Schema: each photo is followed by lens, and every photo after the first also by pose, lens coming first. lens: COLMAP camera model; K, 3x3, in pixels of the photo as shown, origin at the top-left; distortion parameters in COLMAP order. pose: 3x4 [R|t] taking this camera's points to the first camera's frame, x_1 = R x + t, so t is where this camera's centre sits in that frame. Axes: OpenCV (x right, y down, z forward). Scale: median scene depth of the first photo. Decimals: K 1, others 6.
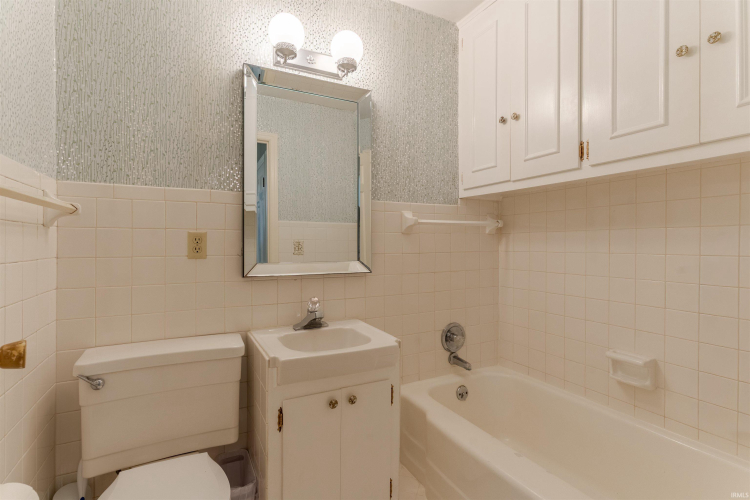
lens RADIAL K [[364.5, 0, 370.7], [0, 364.5, 251.1], [0, 0, 1]] dist [0.001714, -0.000004]
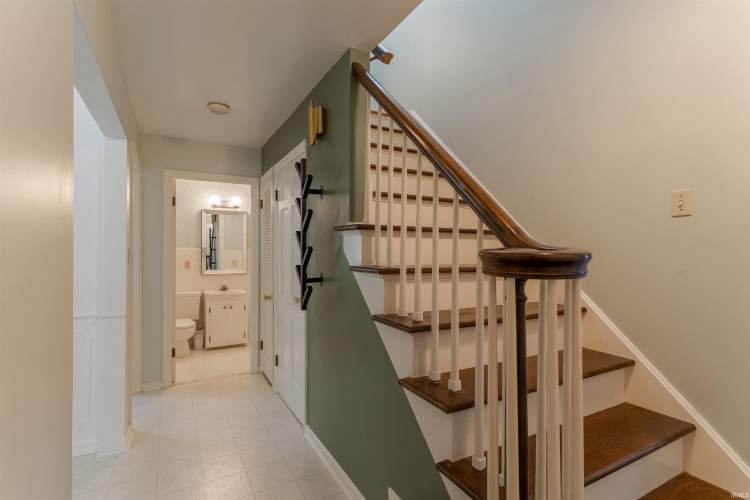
lens RADIAL K [[364.5, 0, 370.7], [0, 364.5, 251.1], [0, 0, 1]] dist [0.001714, -0.000004]
pose [[0.998924, -0.001538, 0.046361, 1.078626], [0.002619, 0.999726, -0.023279, -0.058578], [-0.046313, 0.023375, 0.998653, -2.494478]]
